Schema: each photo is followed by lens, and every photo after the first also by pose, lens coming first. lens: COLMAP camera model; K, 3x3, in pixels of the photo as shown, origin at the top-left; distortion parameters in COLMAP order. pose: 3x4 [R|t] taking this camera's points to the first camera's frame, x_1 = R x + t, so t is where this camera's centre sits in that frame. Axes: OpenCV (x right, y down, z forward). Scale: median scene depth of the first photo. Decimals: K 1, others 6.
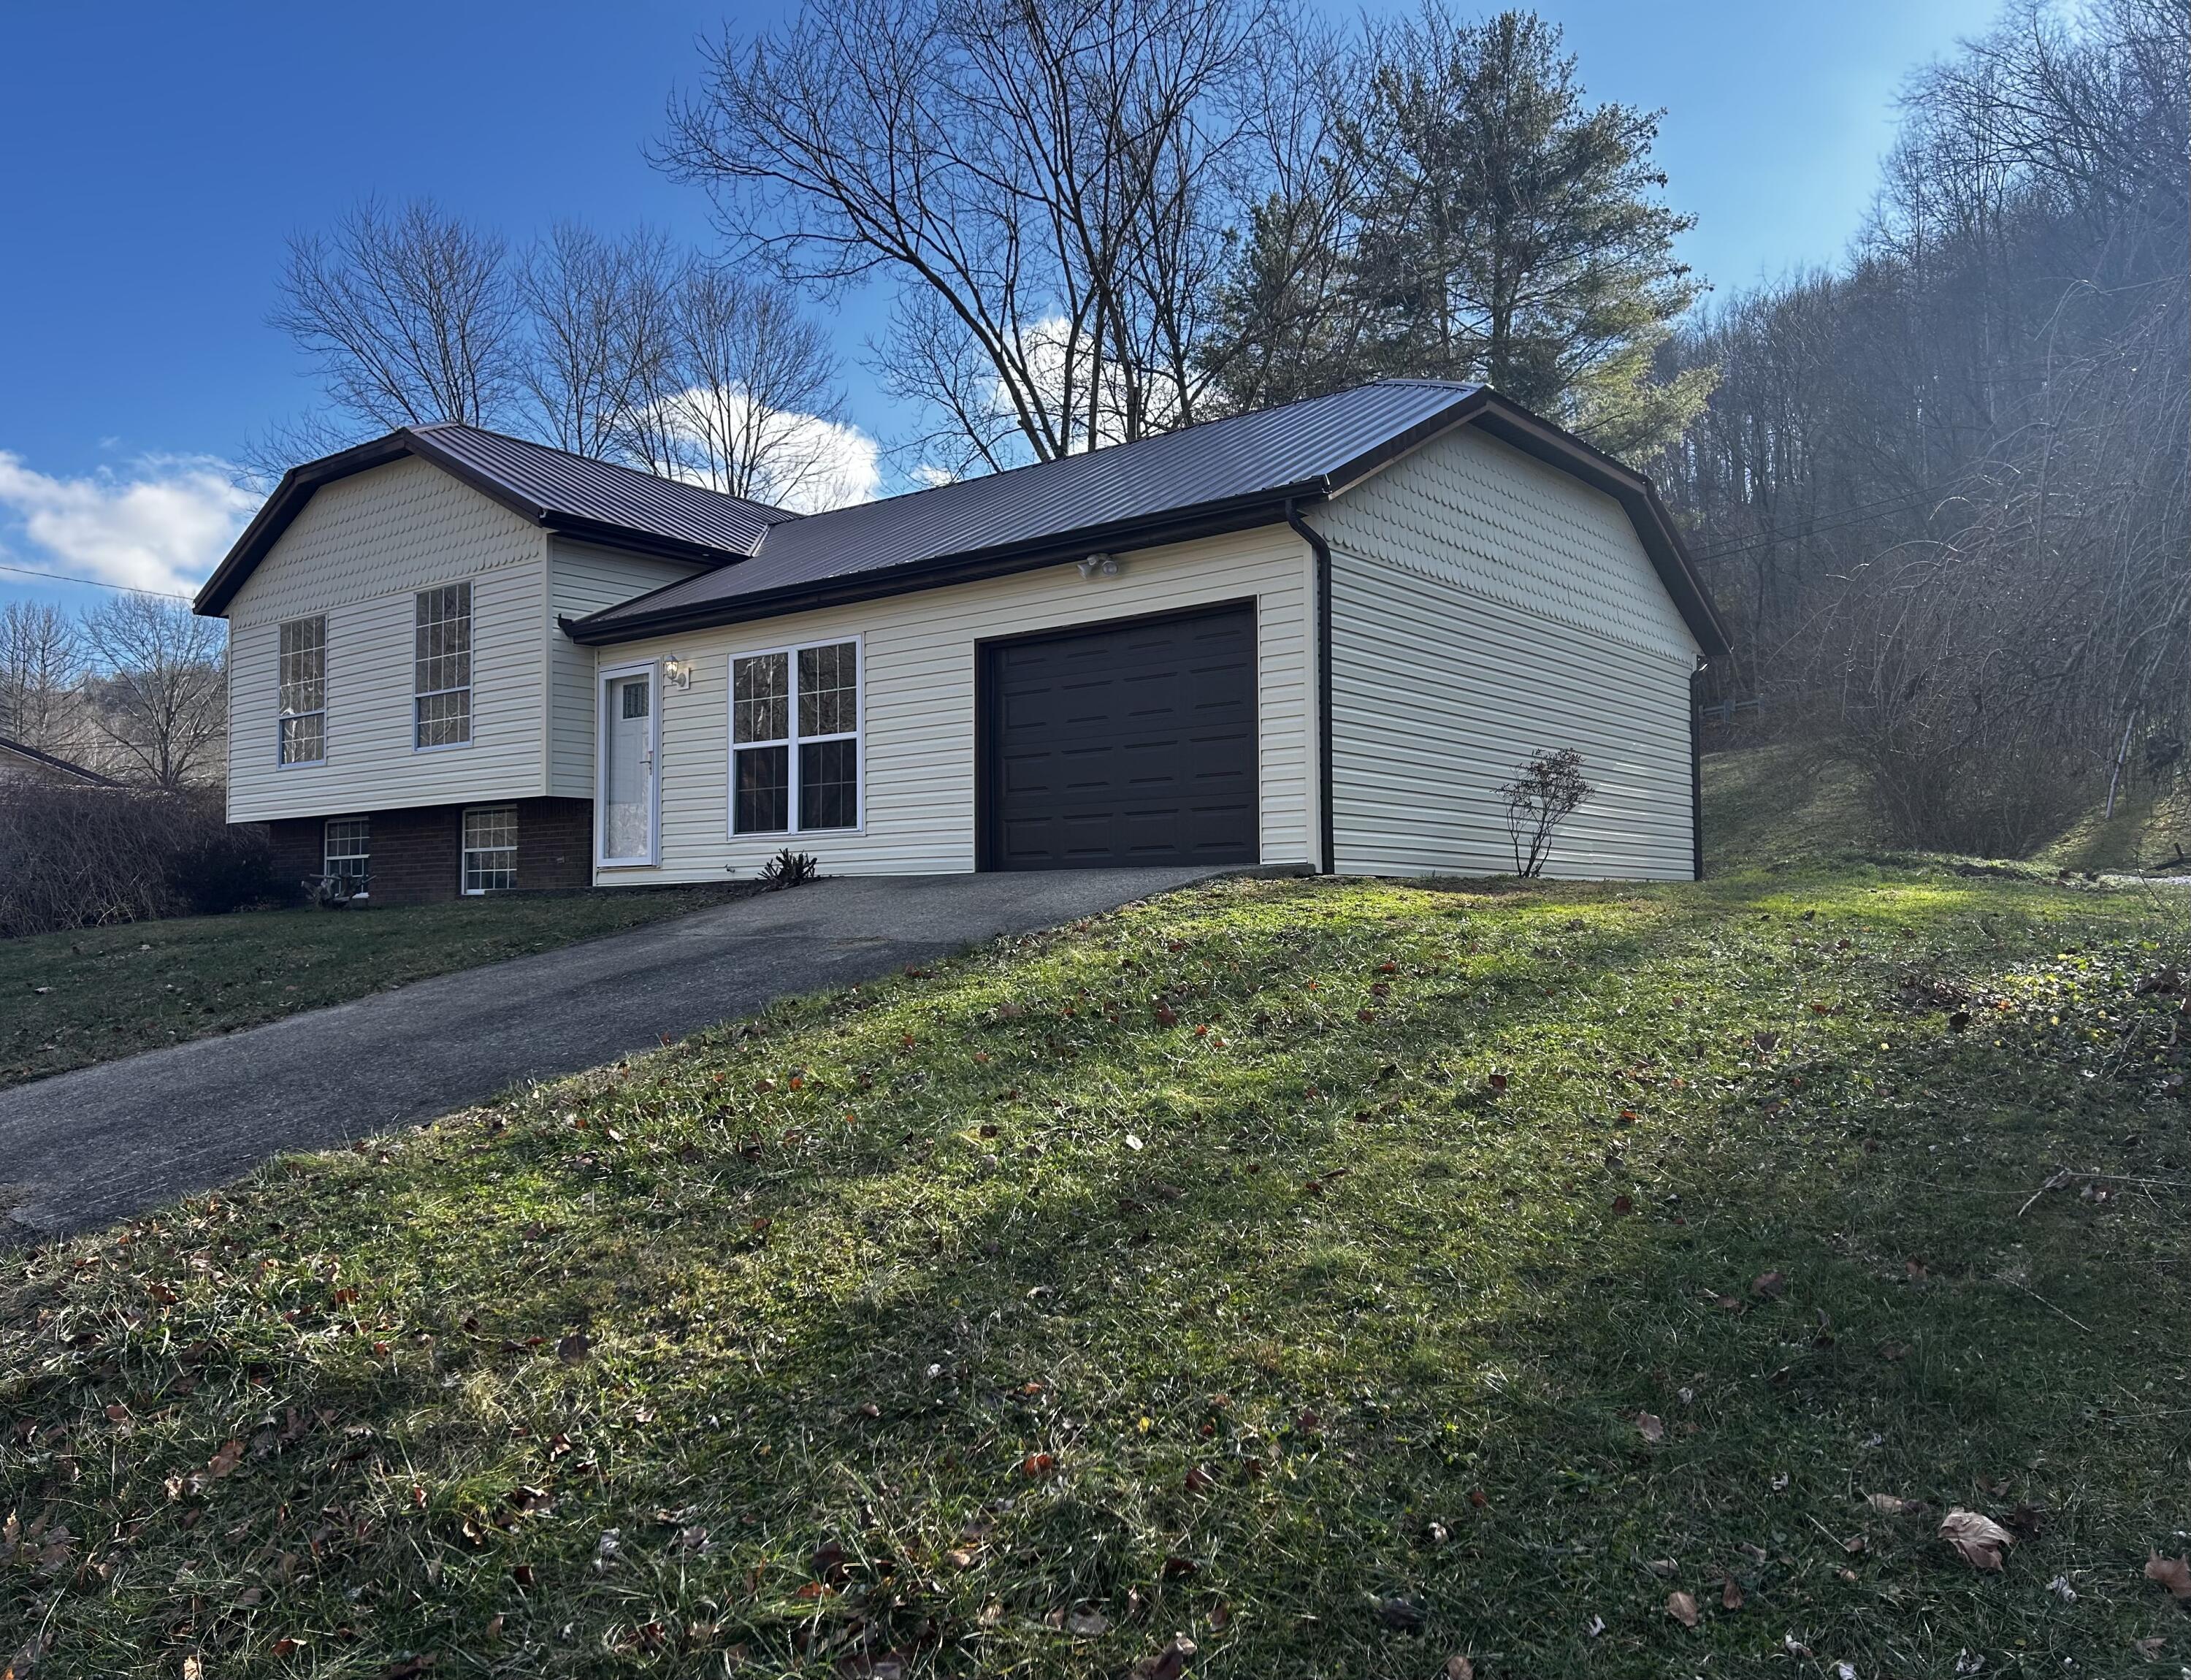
lens RADIAL K [[1694.0, 0, 1096.5], [0, 1694.0, 847.3], [0, 0, 1]] dist [0.059689, -0.008346]
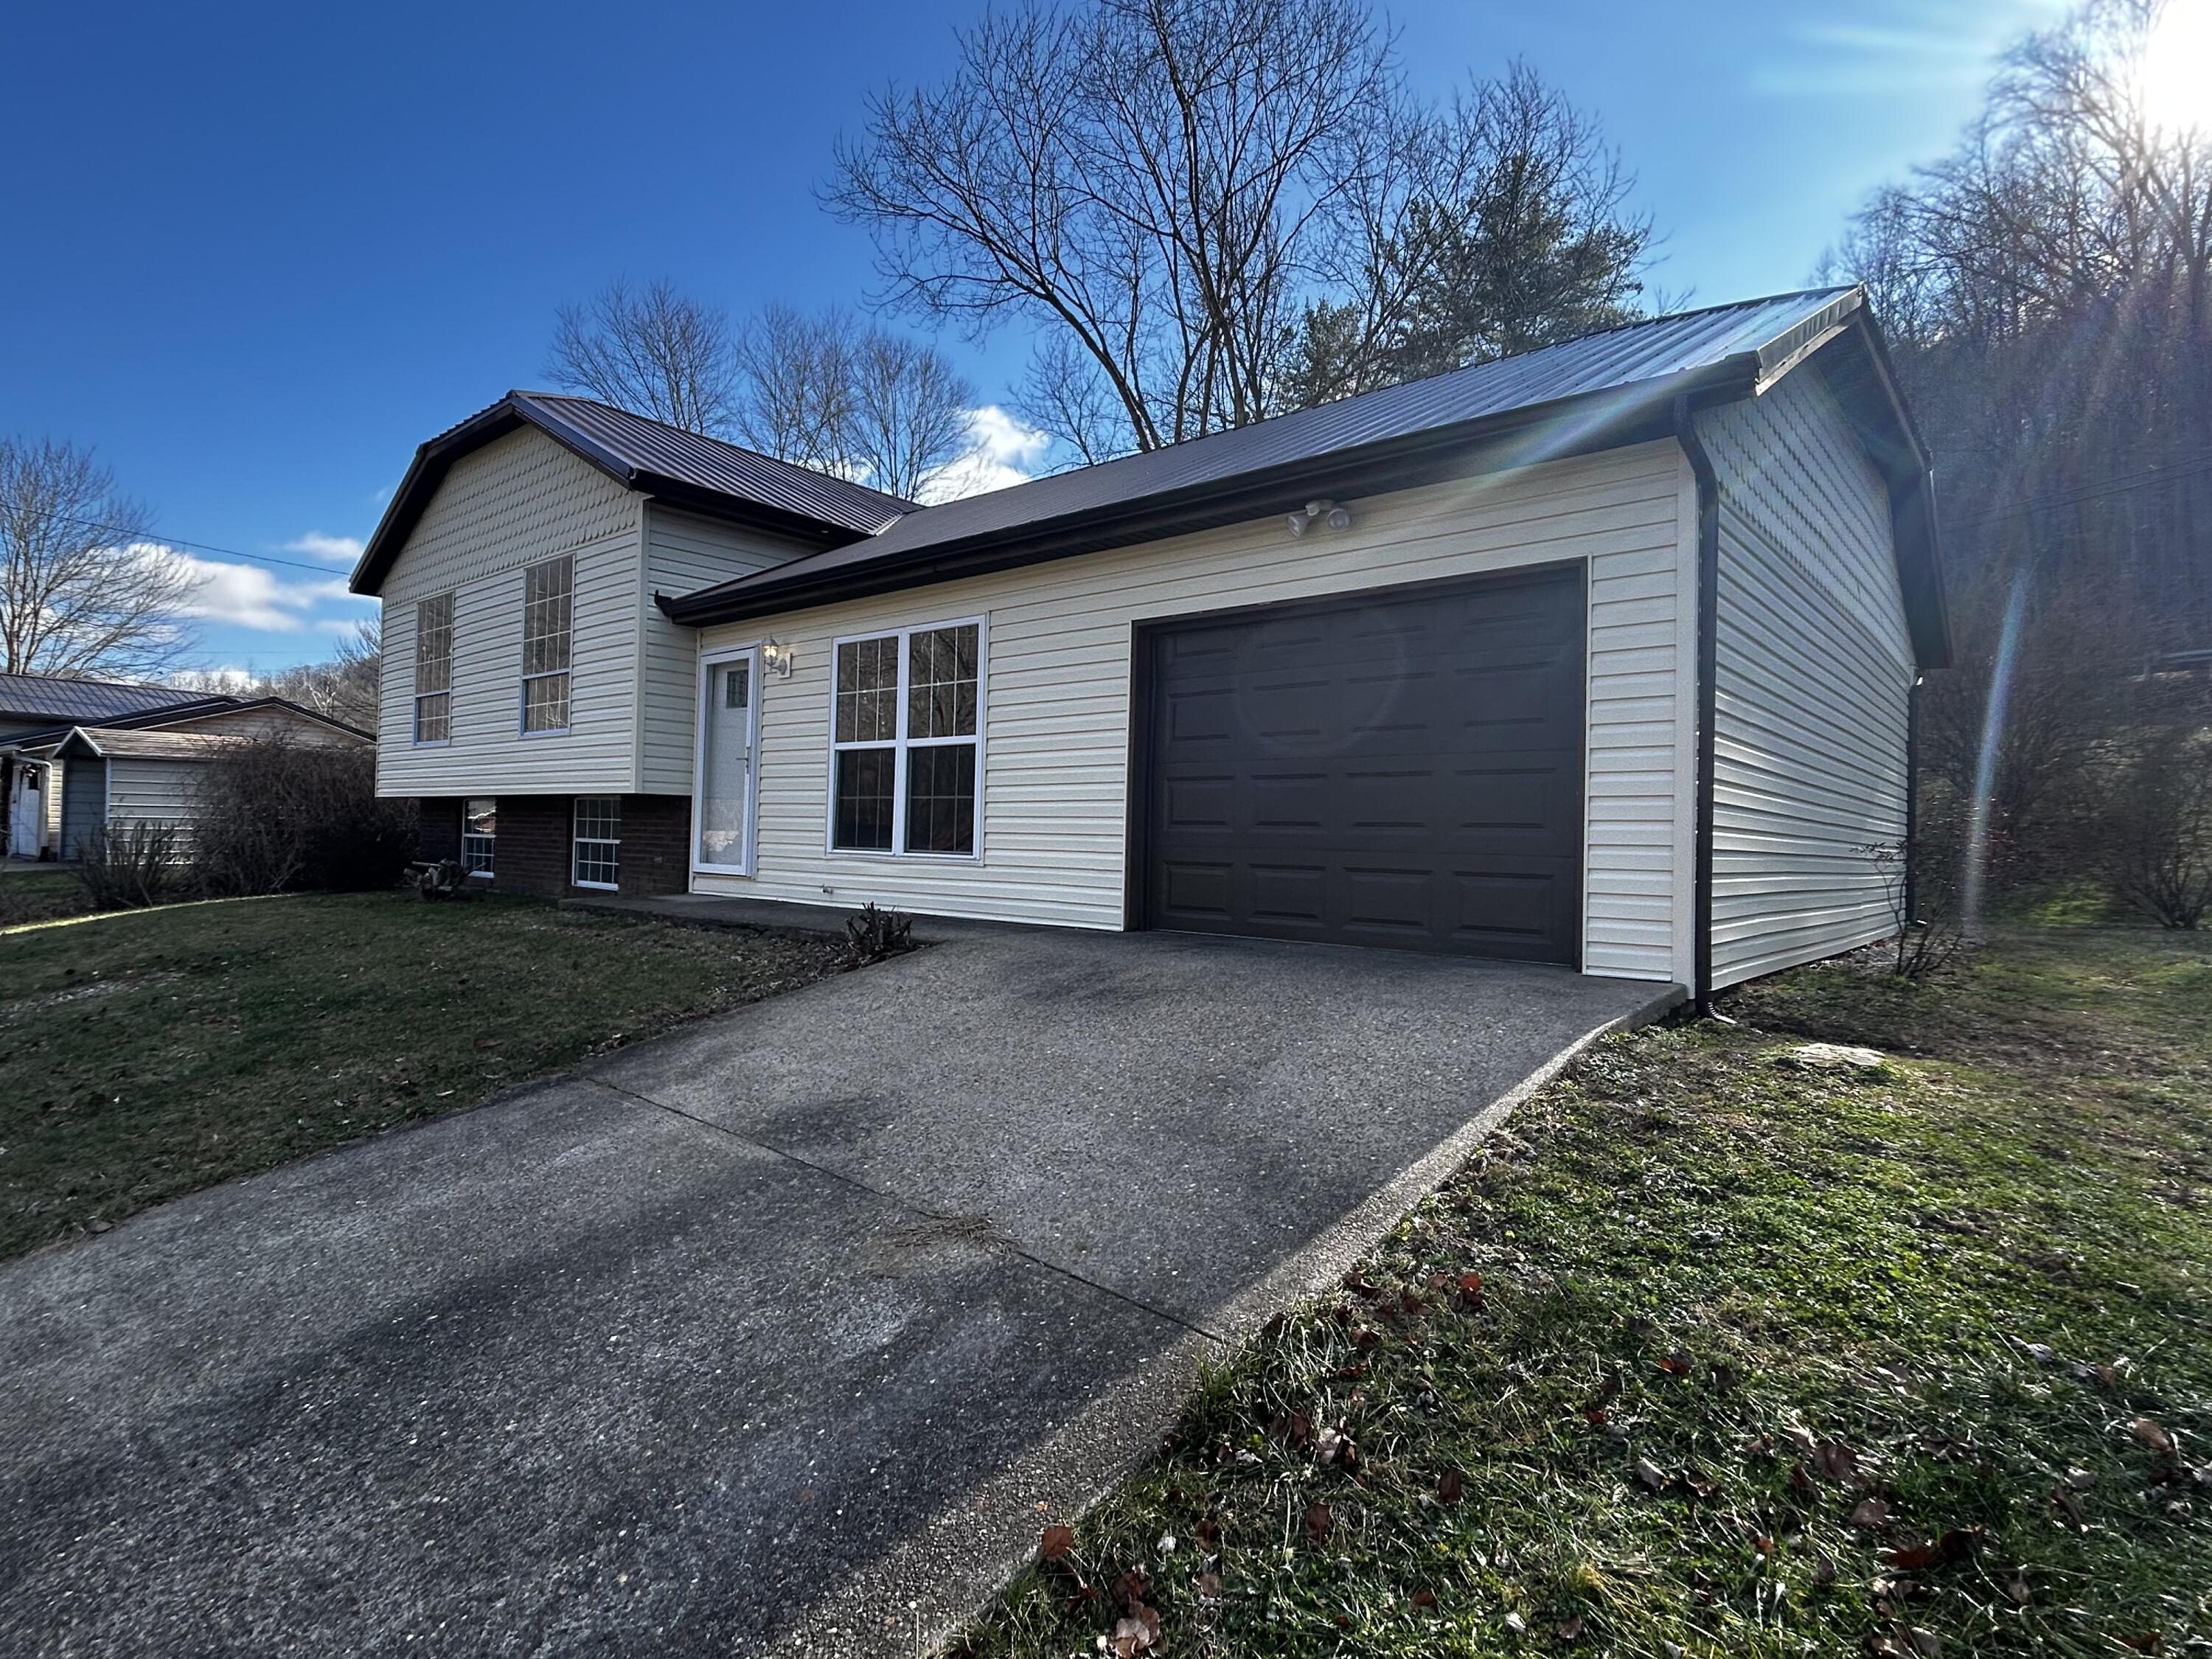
lens RADIAL K [[1159.7, 0, 1091.0], [0, 1159.7, 819.0], [0, 0, 1]] dist [0.002890, 0.000518]
pose [[0.998066, 0.030274, -0.054294, -0.049118], [-0.028706, 0.999154, 0.029449, -0.040730], [0.055139, -0.027833, 0.998091, 0.397238]]
